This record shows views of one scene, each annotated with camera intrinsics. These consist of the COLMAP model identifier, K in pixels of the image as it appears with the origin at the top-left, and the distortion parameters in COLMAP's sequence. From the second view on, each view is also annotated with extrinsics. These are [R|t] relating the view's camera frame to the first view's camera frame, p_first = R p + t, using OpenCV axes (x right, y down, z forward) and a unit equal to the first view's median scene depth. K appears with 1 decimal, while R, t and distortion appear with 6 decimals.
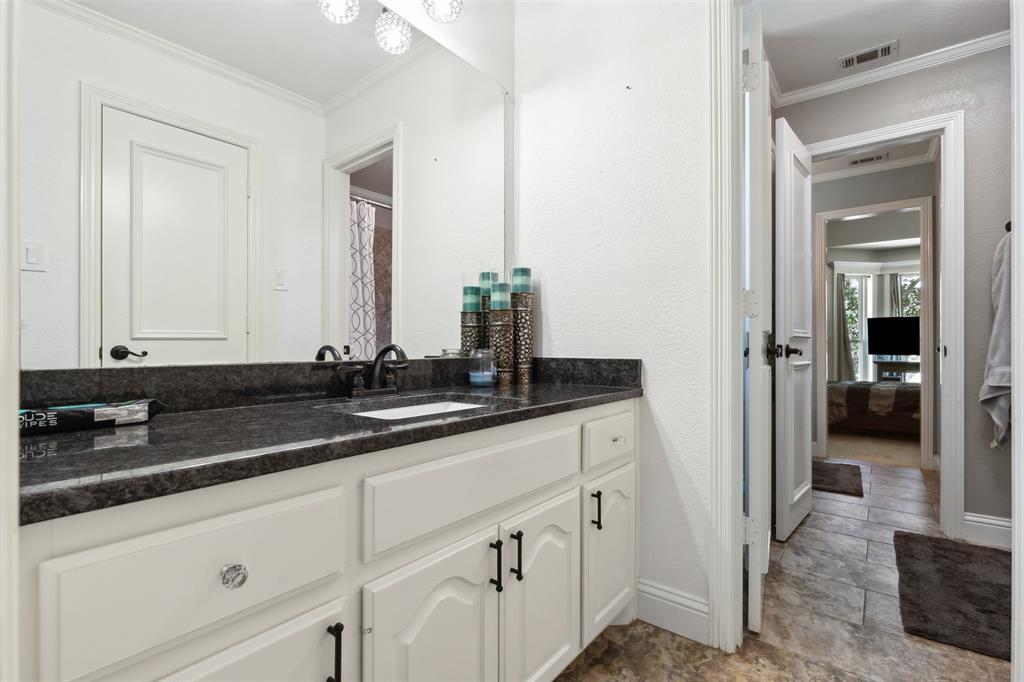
lens RADIAL K [[463.6, 0, 516.2], [0, 463.6, 343.6], [0, 0, 1]] dist [-0.000605, -0.000094]
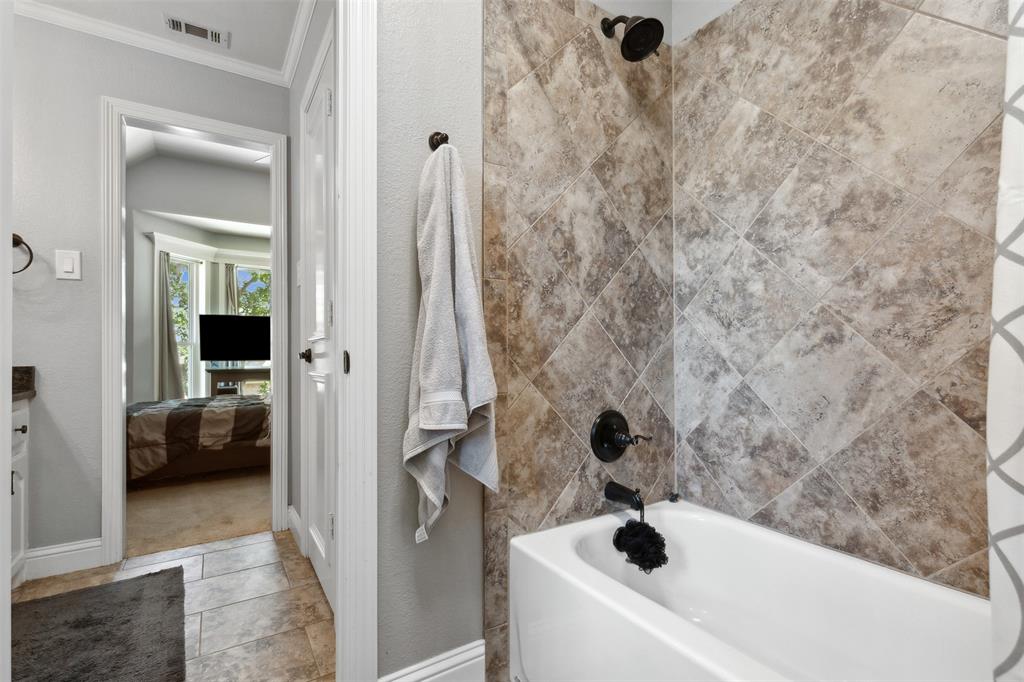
lens RADIAL K [[463.6, 0, 516.1], [0, 463.6, 345.8], [0, 0, 1]] dist [-0.000605, -0.000094]
pose [[0.318906, 0.004044, 0.947778, 0.221851], [-0.001043, 0.999992, -0.003916, 0.000515], [-0.947786, 0.000260, 0.318907, 0.287899]]
